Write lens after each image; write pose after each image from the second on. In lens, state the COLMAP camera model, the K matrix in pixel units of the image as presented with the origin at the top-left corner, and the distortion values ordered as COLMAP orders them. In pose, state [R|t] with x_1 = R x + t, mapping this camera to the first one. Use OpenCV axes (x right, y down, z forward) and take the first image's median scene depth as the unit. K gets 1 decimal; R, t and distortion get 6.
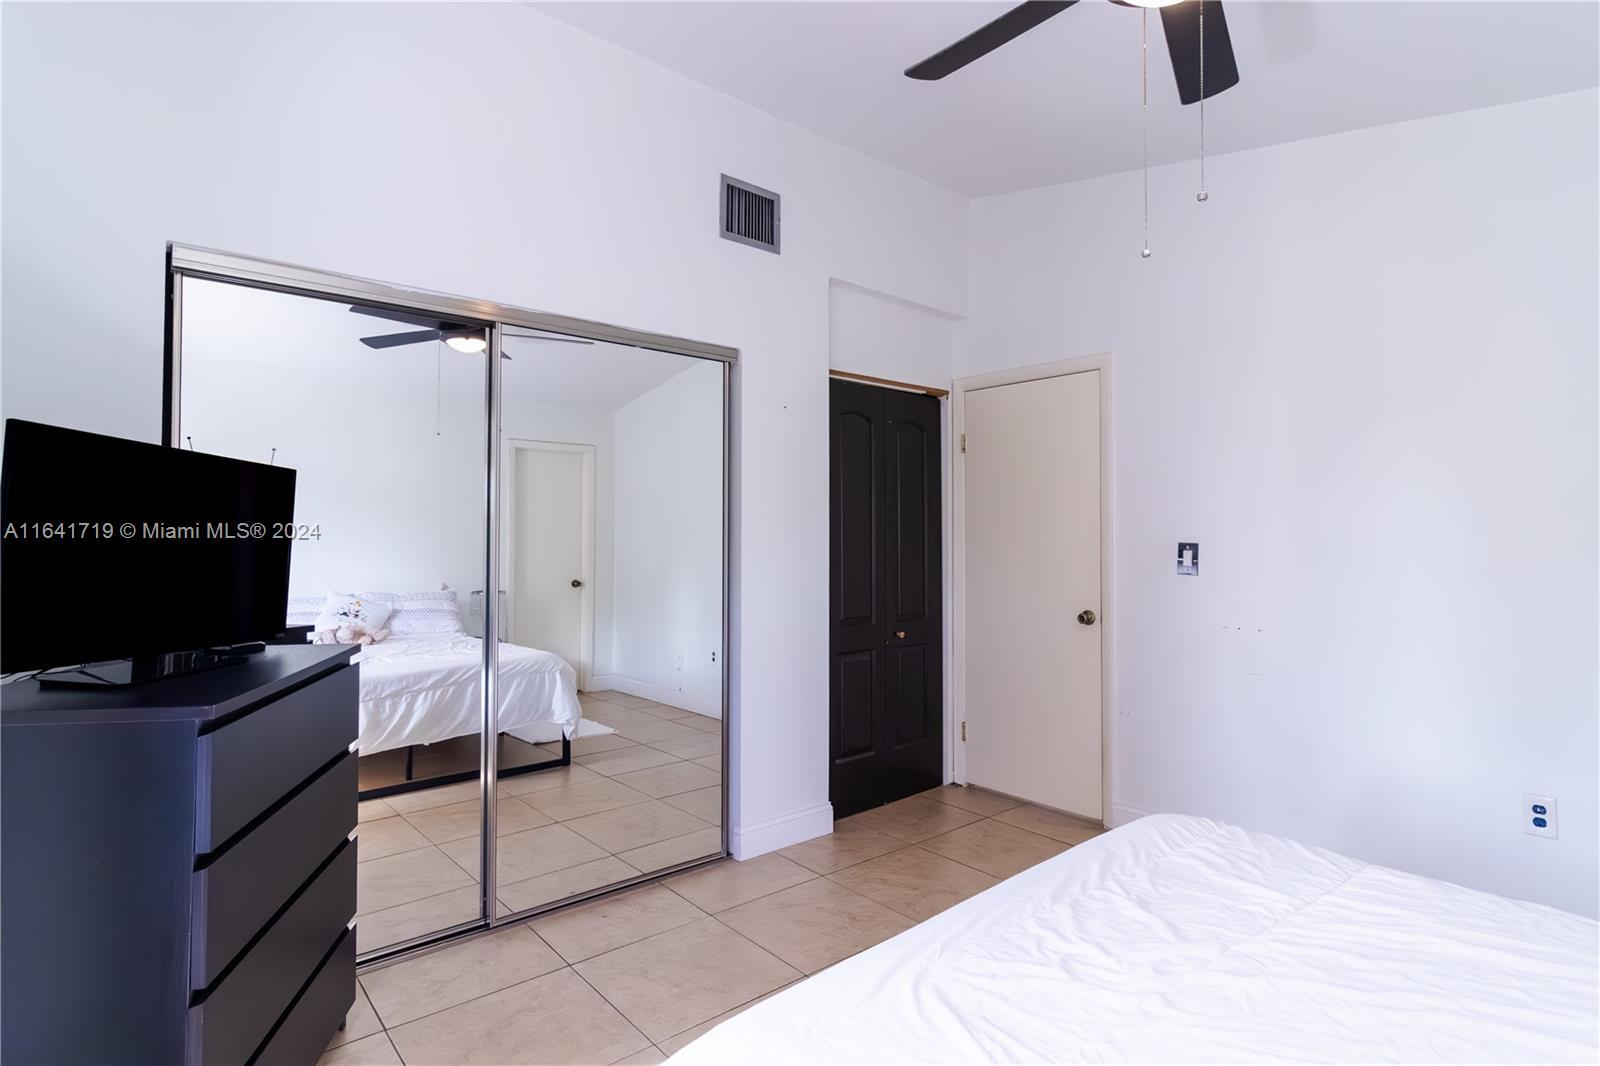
lens RADIAL K [[825.8, 0, 803.4], [0, 825.8, 531.3], [0, 0, 1]] dist [-0.000699, 0.001379]
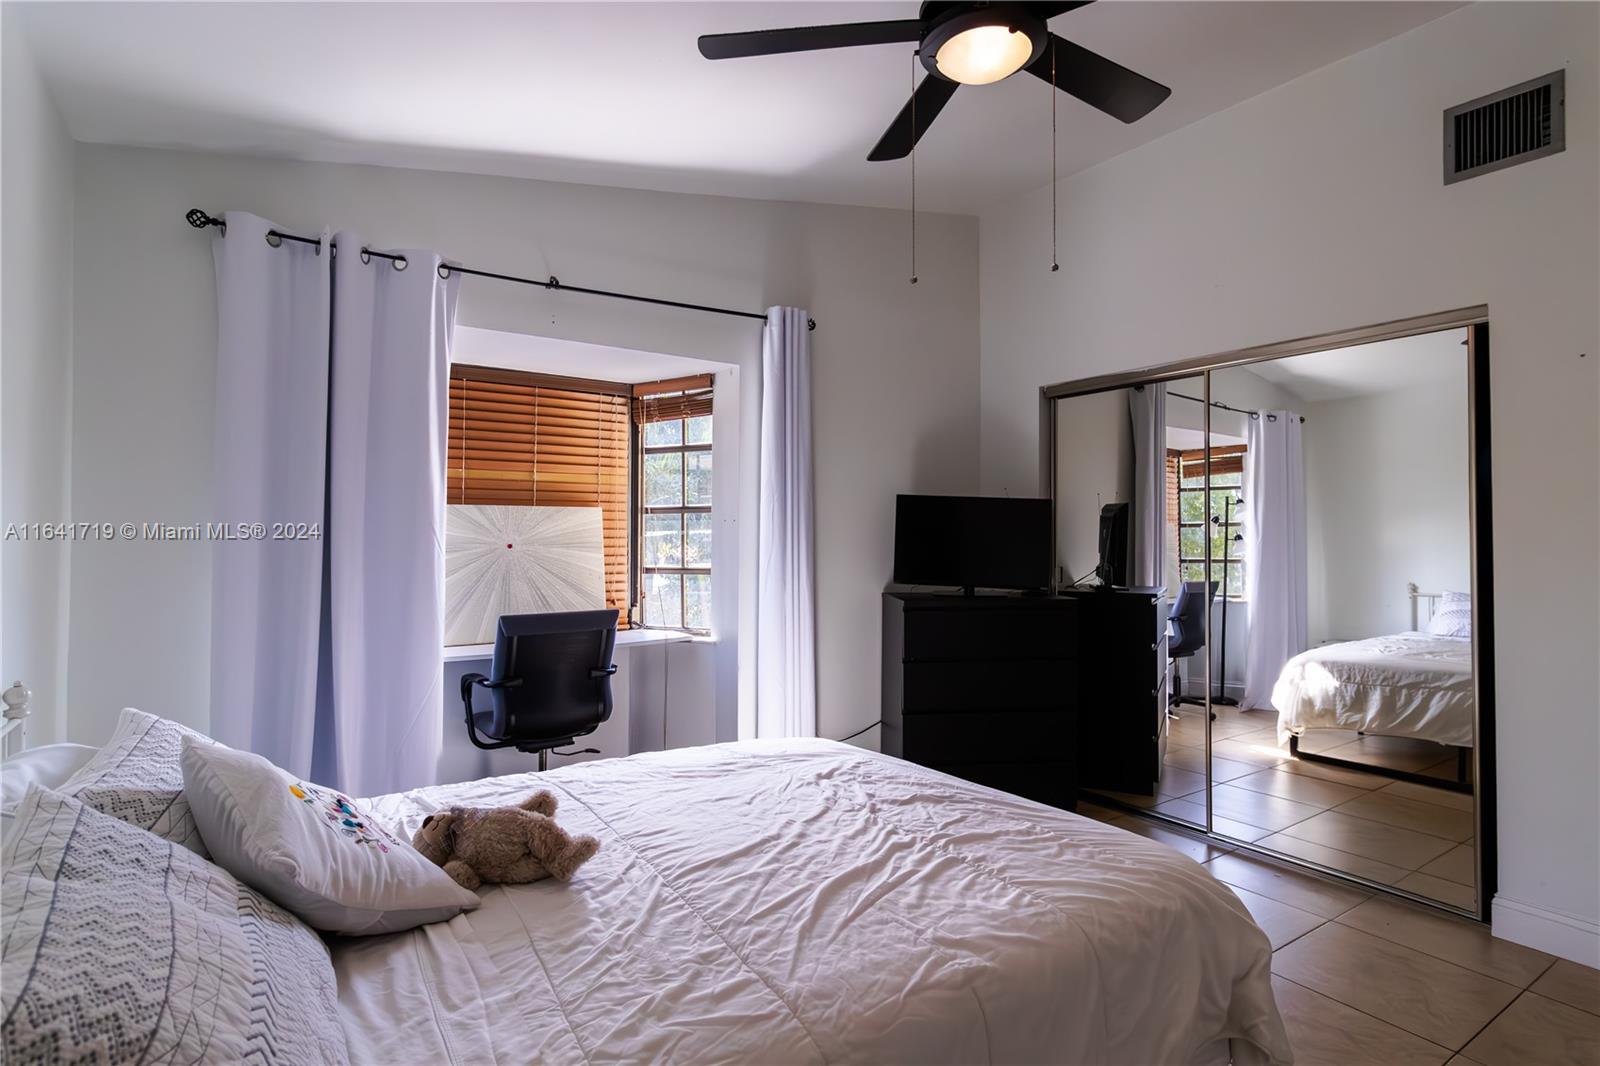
lens RADIAL K [[825.8, 0, 802.9], [0, 825.8, 535.9], [0, 0, 1]] dist [-0.000699, 0.001379]
pose [[-0.103977, -0.009648, -0.994533, 0.647688], [0.013811, 0.999843, -0.011143, 0.005498], [0.994484, -0.014894, -0.103827, 0.337361]]
